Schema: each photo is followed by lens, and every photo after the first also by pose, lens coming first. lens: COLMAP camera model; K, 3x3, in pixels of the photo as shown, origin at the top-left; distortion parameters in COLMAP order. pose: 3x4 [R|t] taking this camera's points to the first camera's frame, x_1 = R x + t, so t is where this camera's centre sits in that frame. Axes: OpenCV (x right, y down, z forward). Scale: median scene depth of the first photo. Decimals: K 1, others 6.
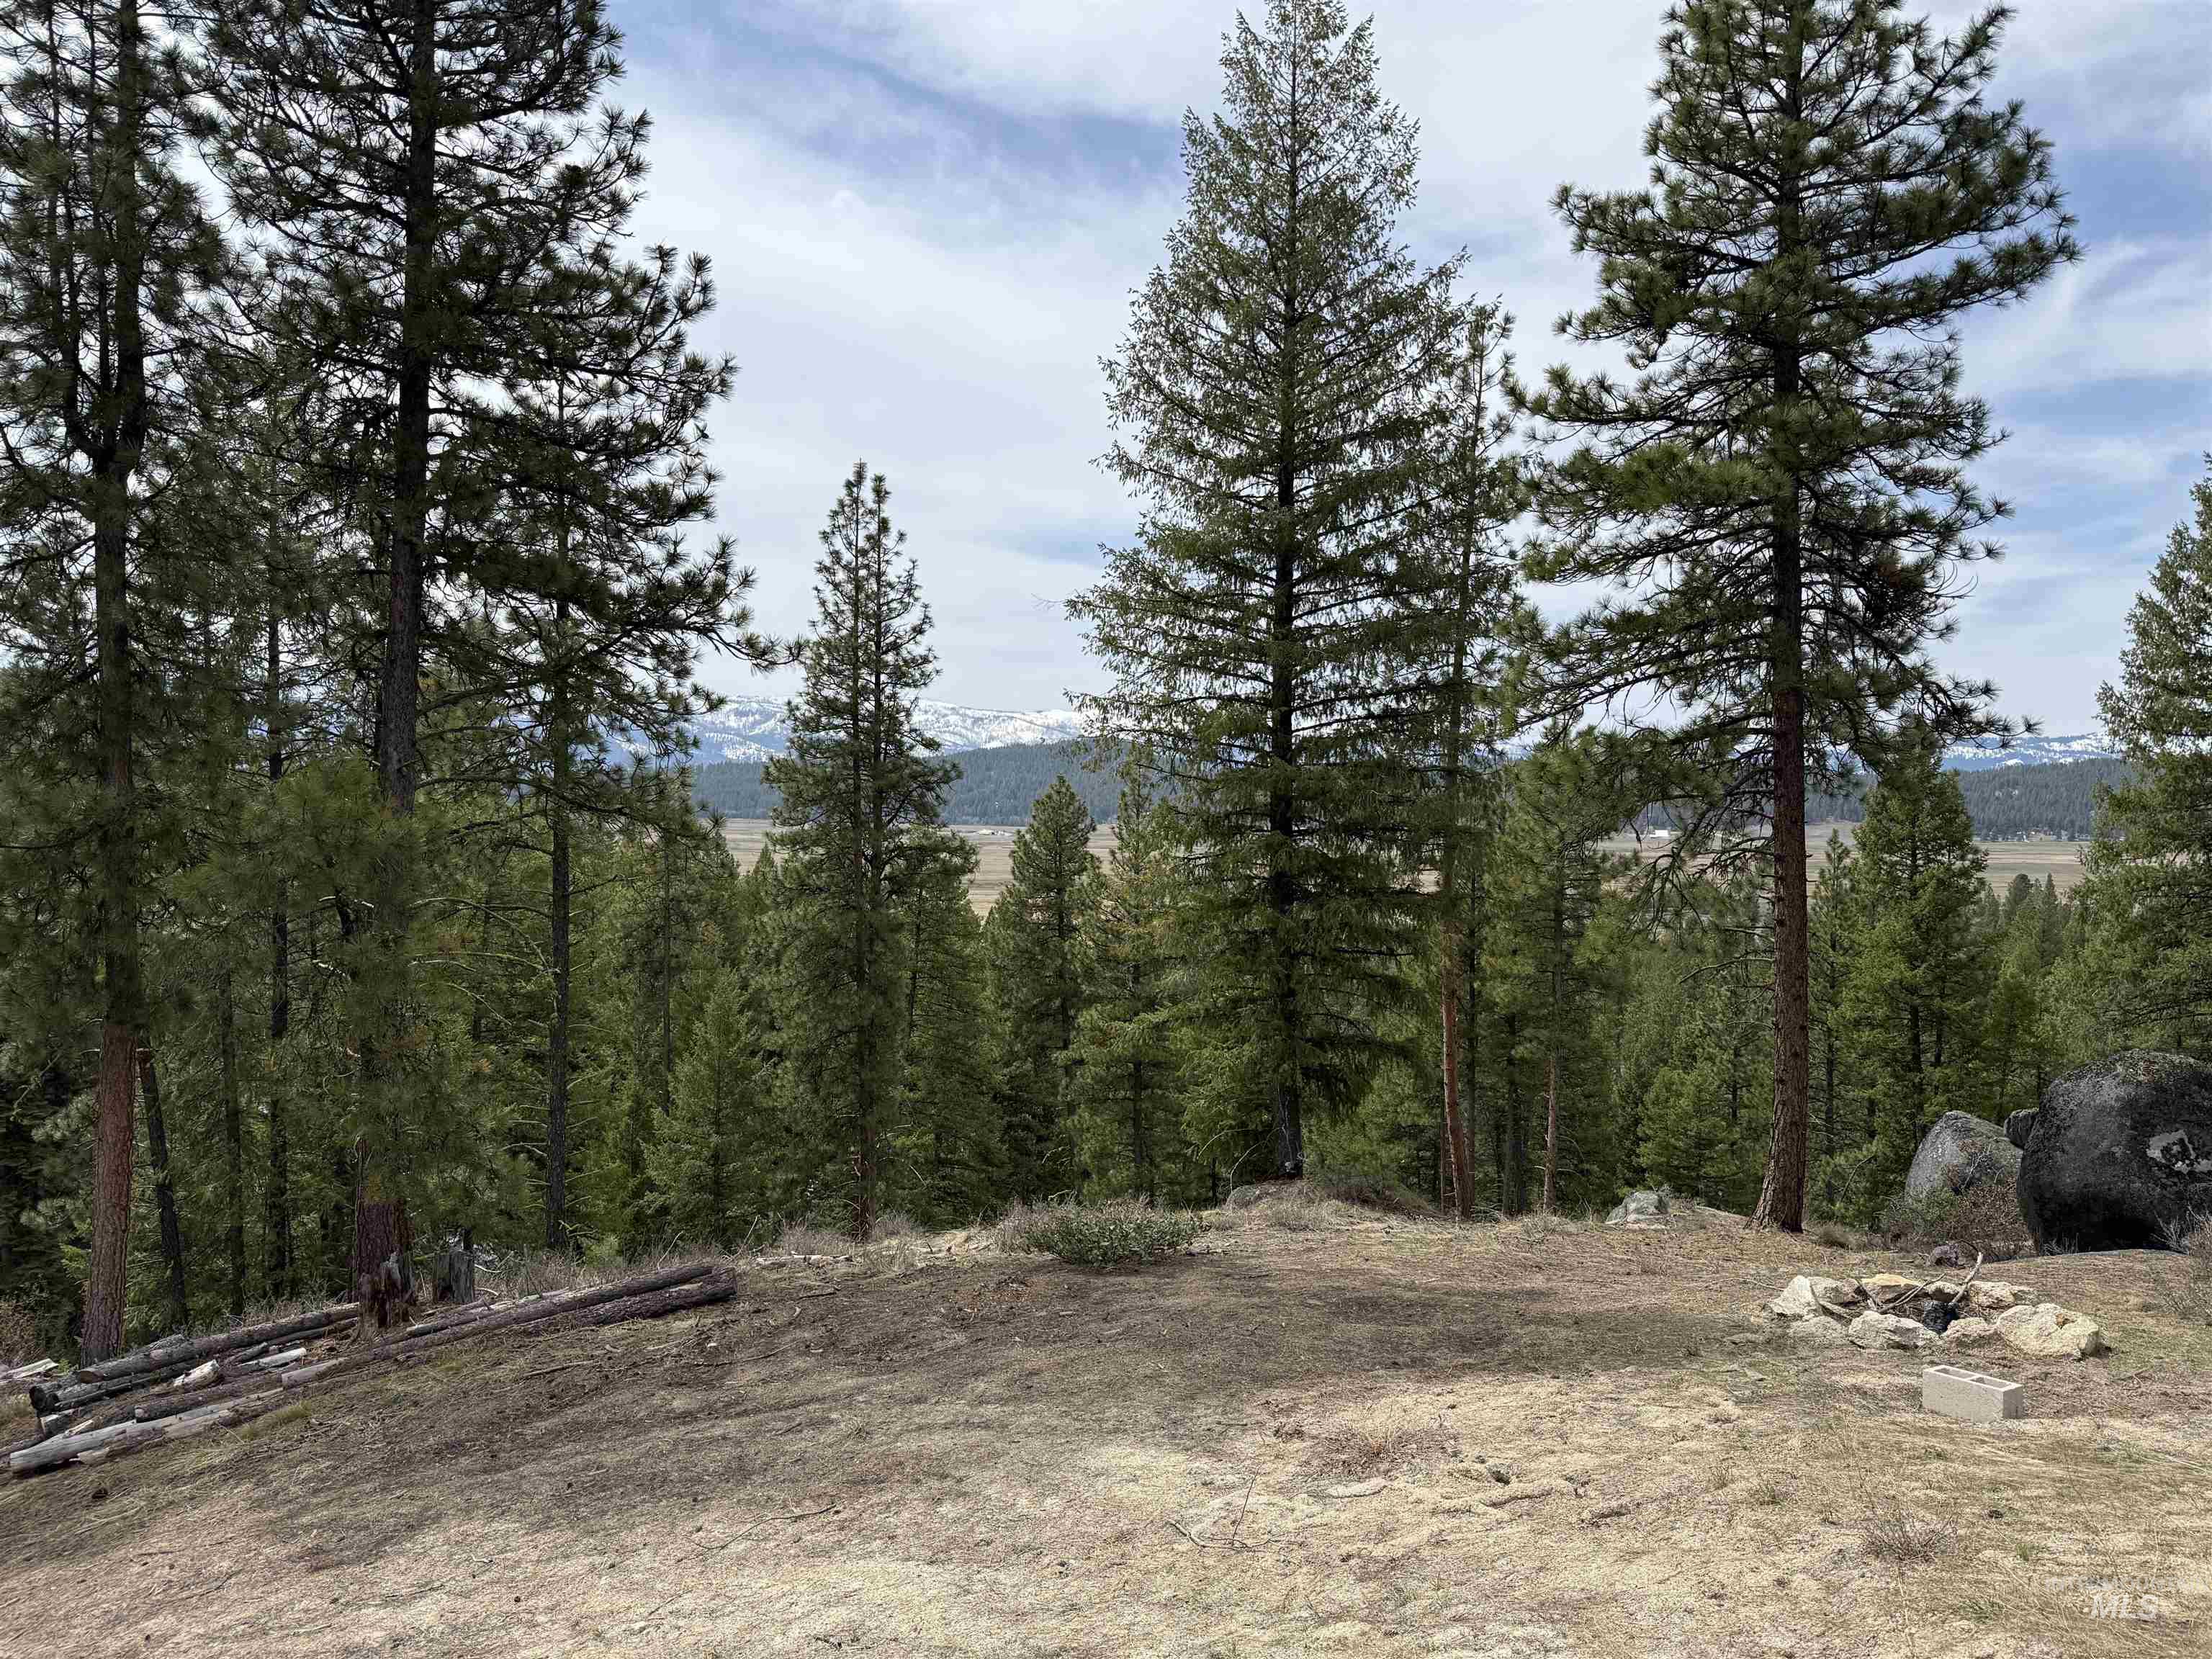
lens RADIAL K [[1568.5, 0, 1118.2], [0, 1568.5, 833.6], [0, 0, 1]] dist [0.034526, -0.038237]
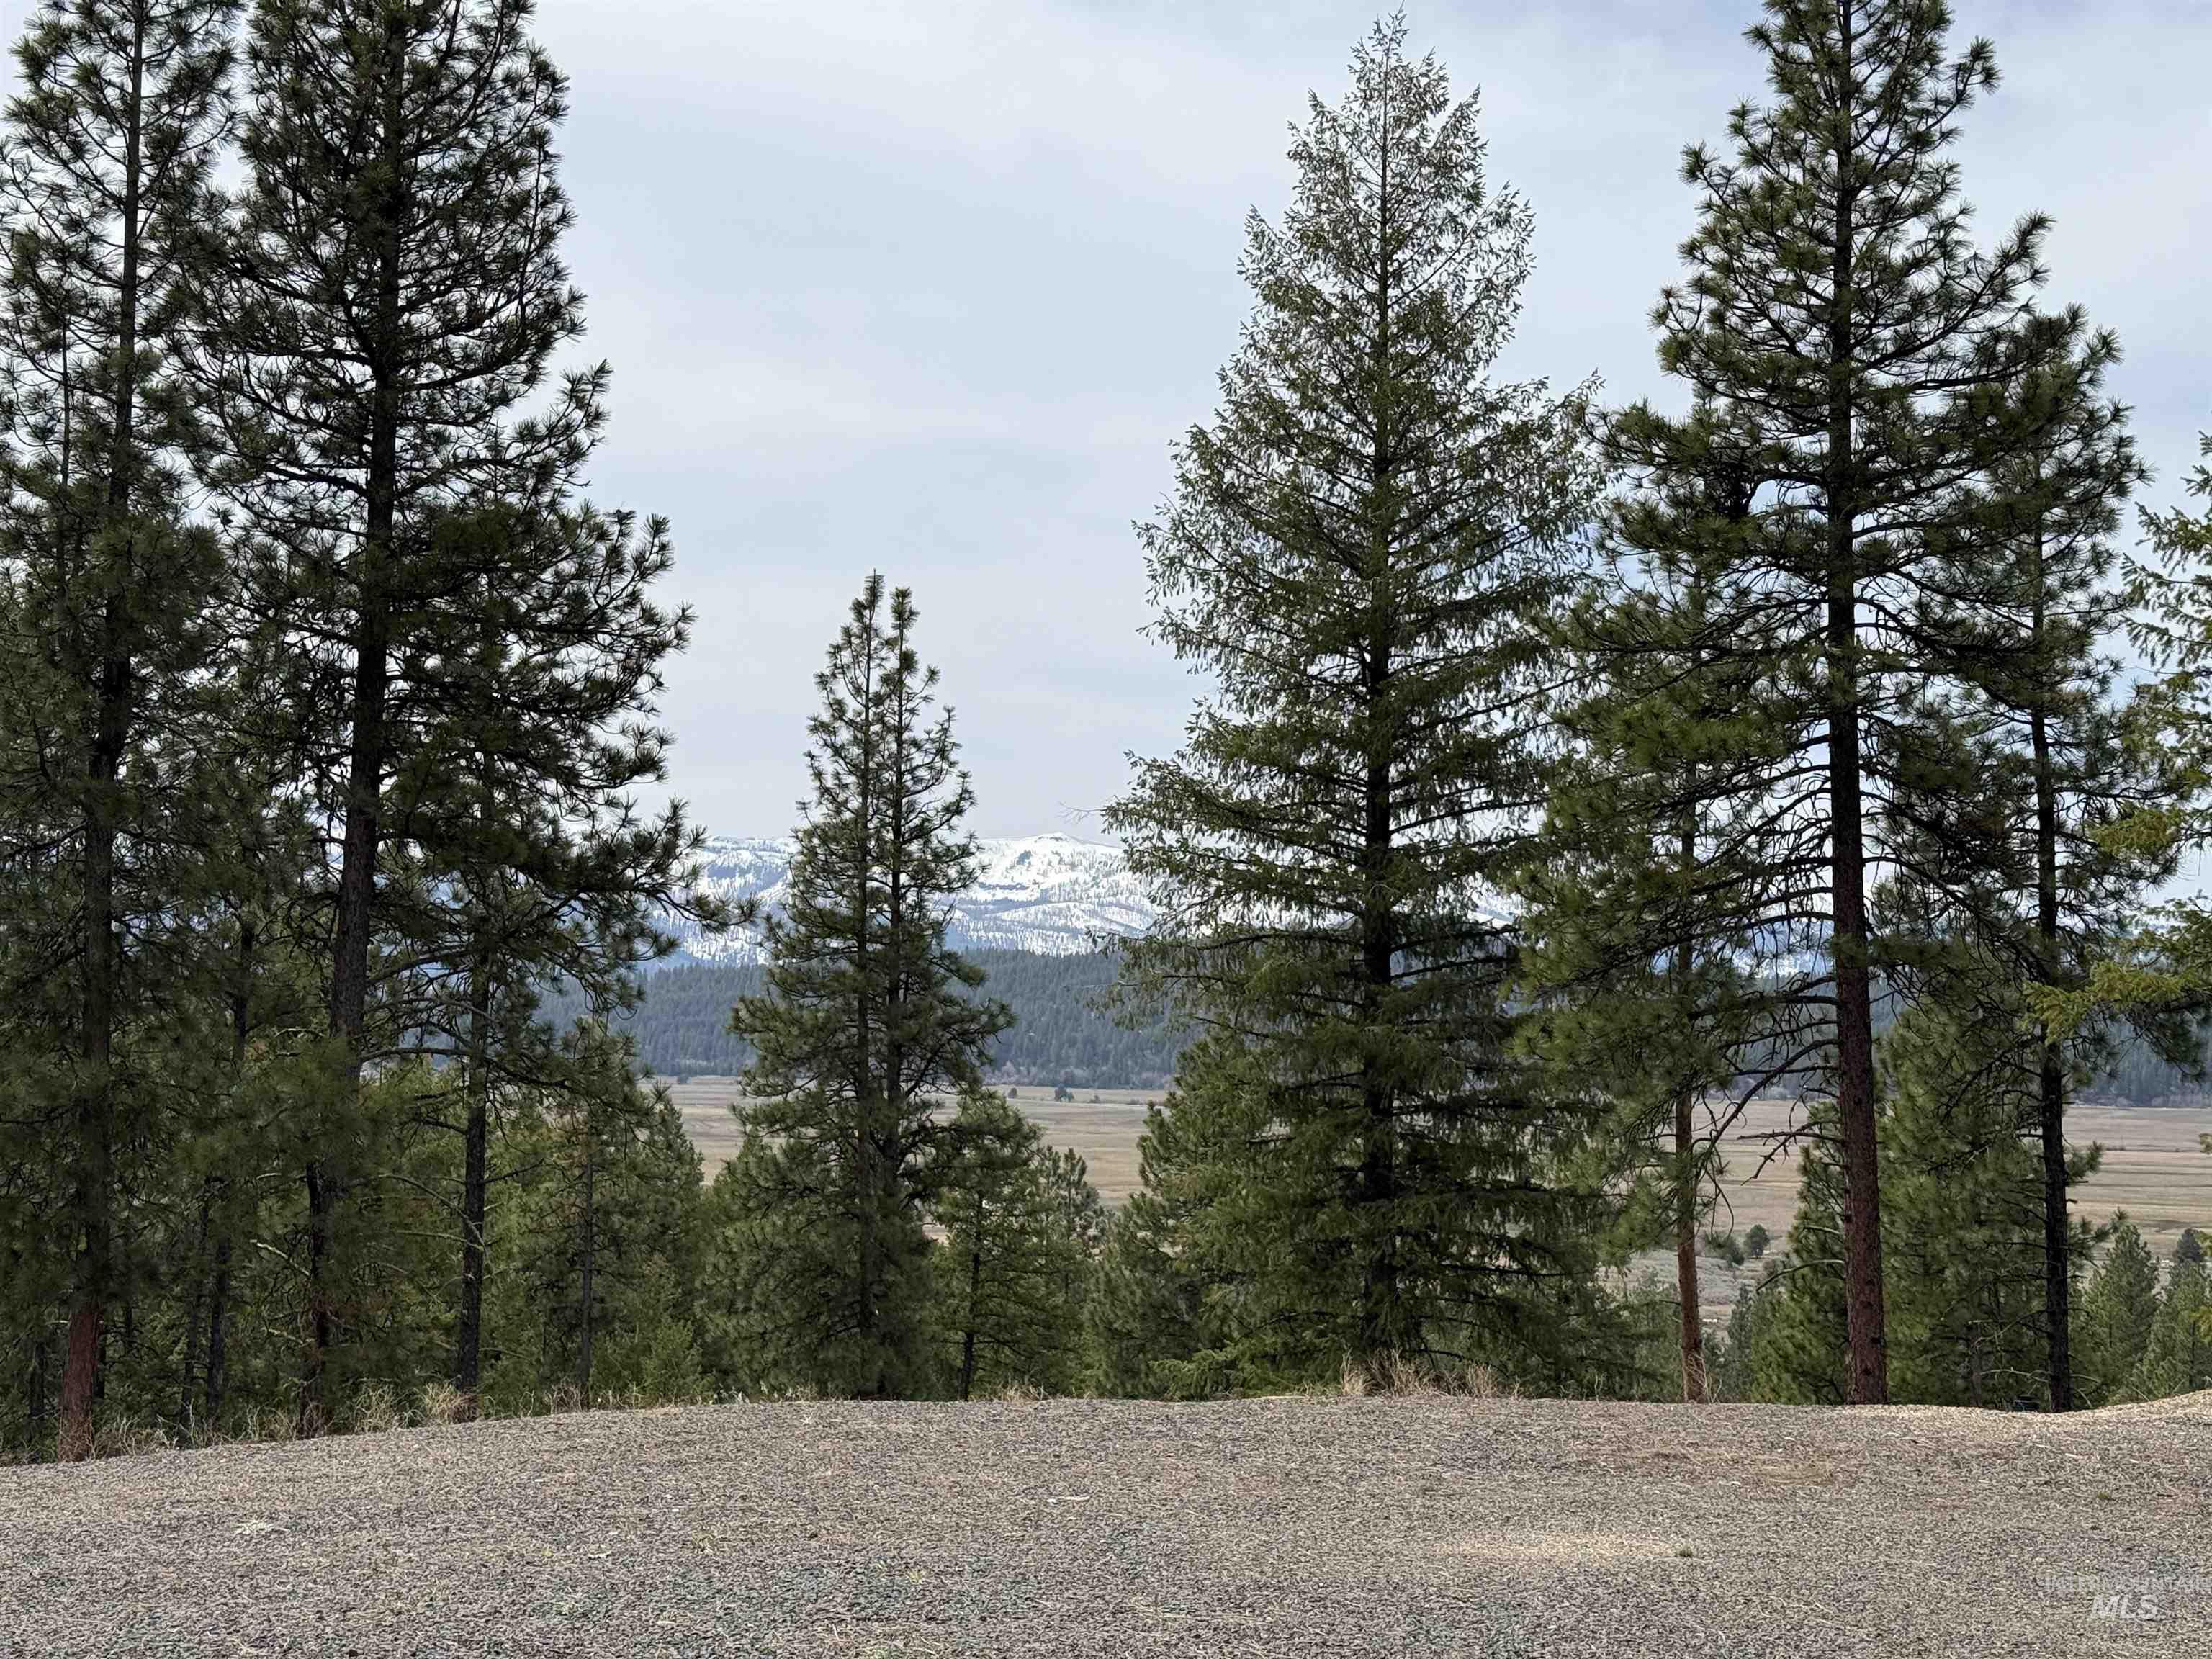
lens RADIAL K [[3023.2, 0, 1097.6], [0, 3023.2, 835.9], [0, 0, 1]] dist [0.102188, 0.000000]
pose [[0.994163, -0.004413, -0.107800, 0.129125], [-0.005281, 0.995975, -0.089479, 0.000043], [0.107761, 0.089526, 0.990138, -0.506465]]
